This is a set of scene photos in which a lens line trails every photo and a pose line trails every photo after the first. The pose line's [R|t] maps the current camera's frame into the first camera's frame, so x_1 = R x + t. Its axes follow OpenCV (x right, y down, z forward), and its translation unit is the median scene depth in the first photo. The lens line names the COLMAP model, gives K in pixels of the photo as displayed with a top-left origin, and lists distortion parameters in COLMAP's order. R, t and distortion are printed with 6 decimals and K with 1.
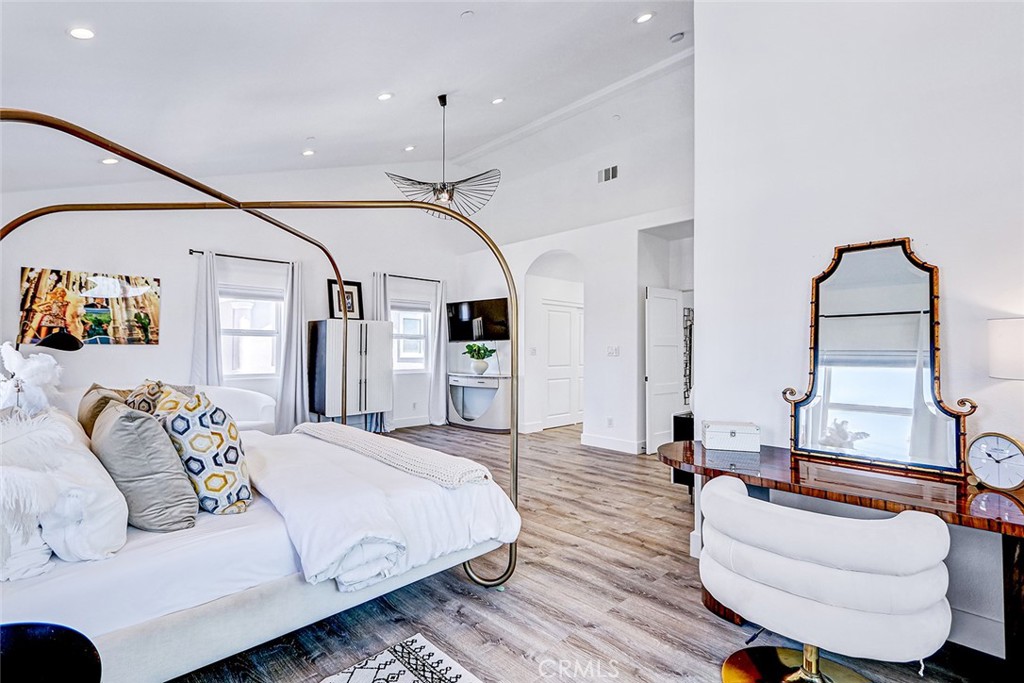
lens RADIAL K [[468.1, 0, 486.0], [0, 468.1, 340.8], [0, 0, 1]] dist [-0.000999, -0.000267]
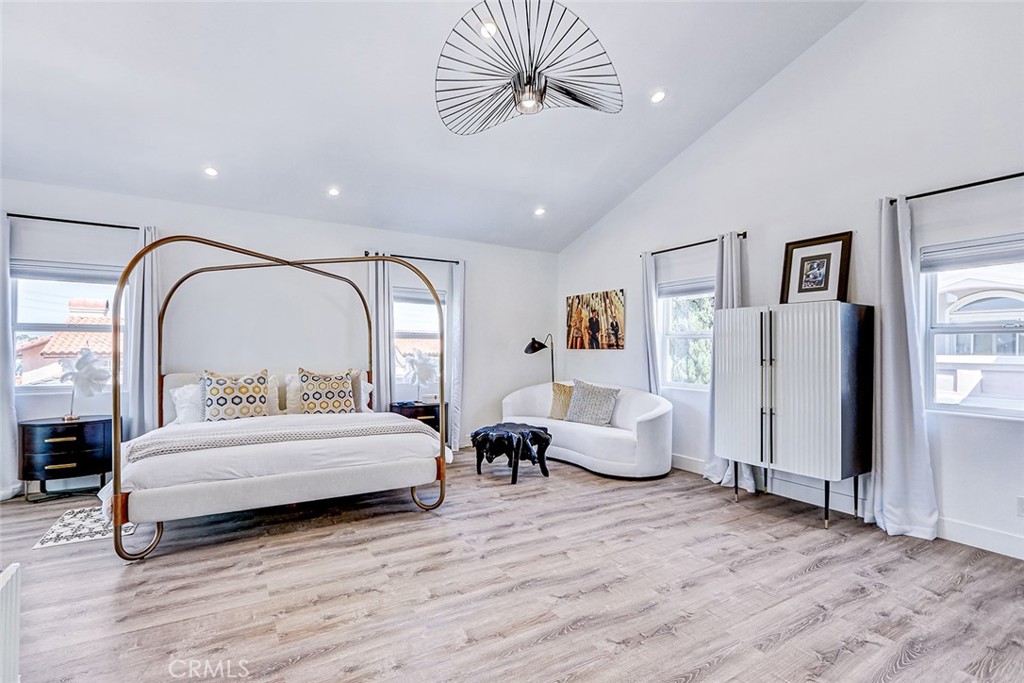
lens RADIAL K [[470.6, 0, 497.2], [0, 470.6, 342.1], [0, 0, 1]] dist [0.001768, -0.000257]
pose [[-0.184628, -0.022861, -0.982543, 0.496087], [0.004073, 0.999703, -0.024025, 0.018666], [0.982800, -0.008438, -0.184480, 1.051896]]
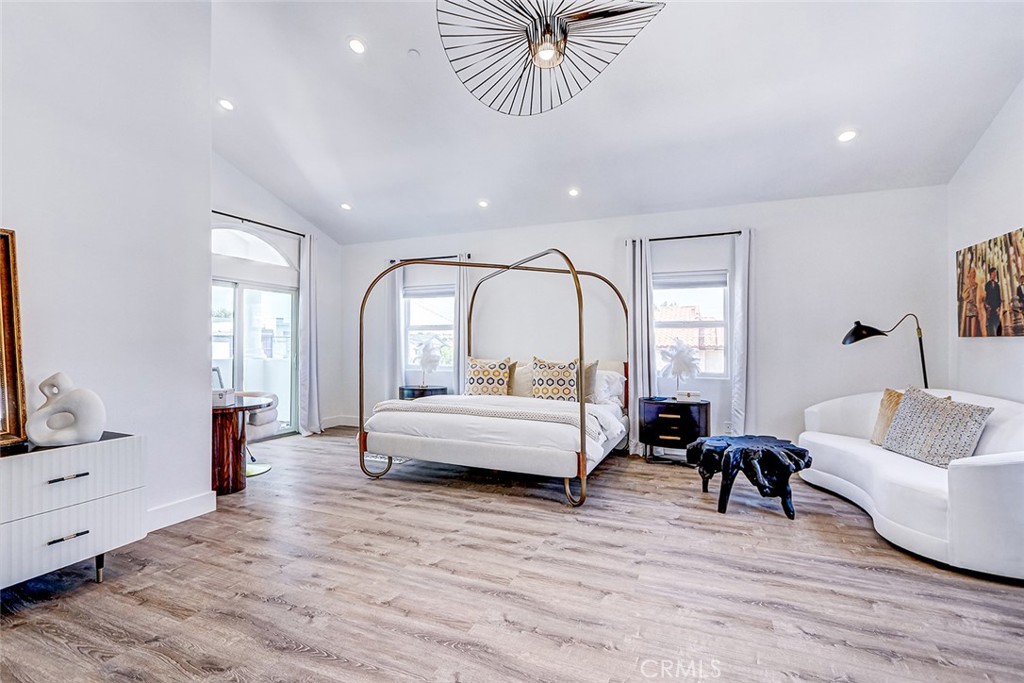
lens RADIAL K [[473.8, 0, 506.7], [0, 473.8, 336.6], [0, 0, 1]] dist [0.001537, -0.000317]
pose [[-0.897744, -0.009450, -0.440417, 0.179122], [0.001086, 0.999719, -0.023663, 0.025297], [0.440517, -0.021722, -0.897481, 1.426825]]
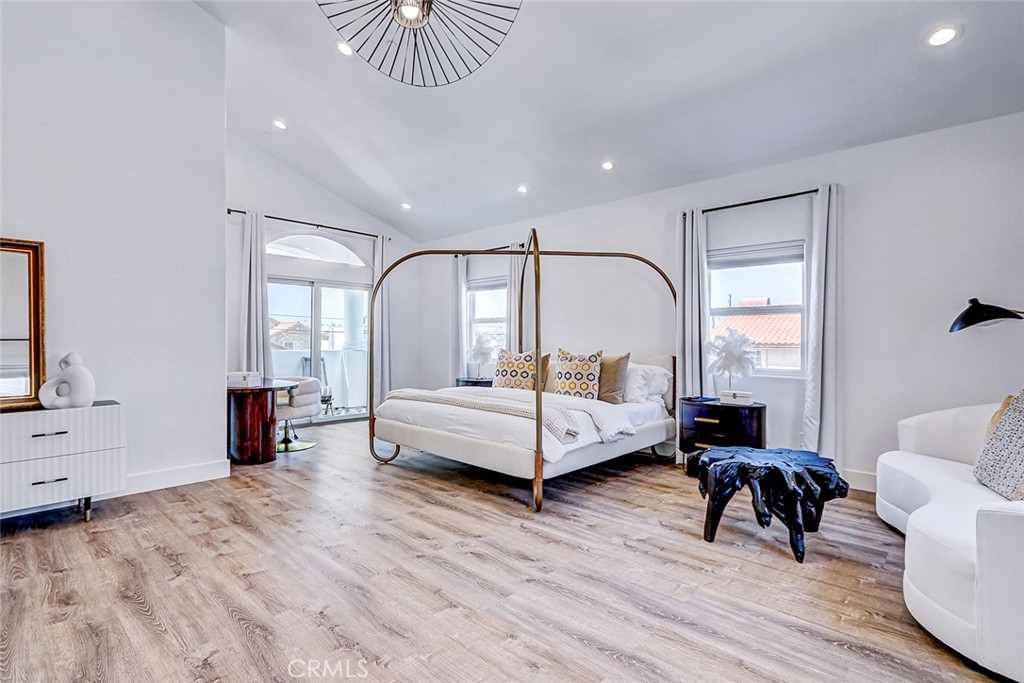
lens RADIAL K [[478.1, 0, 516.3], [0, 478.1, 336.3], [0, 0, 1]] dist [0.001492, -0.000327]
pose [[-0.993302, -0.005982, -0.115389, -0.141409], [-0.003623, 0.999780, -0.020646, 0.041283], [0.115487, -0.020089, -0.993106, 1.473782]]
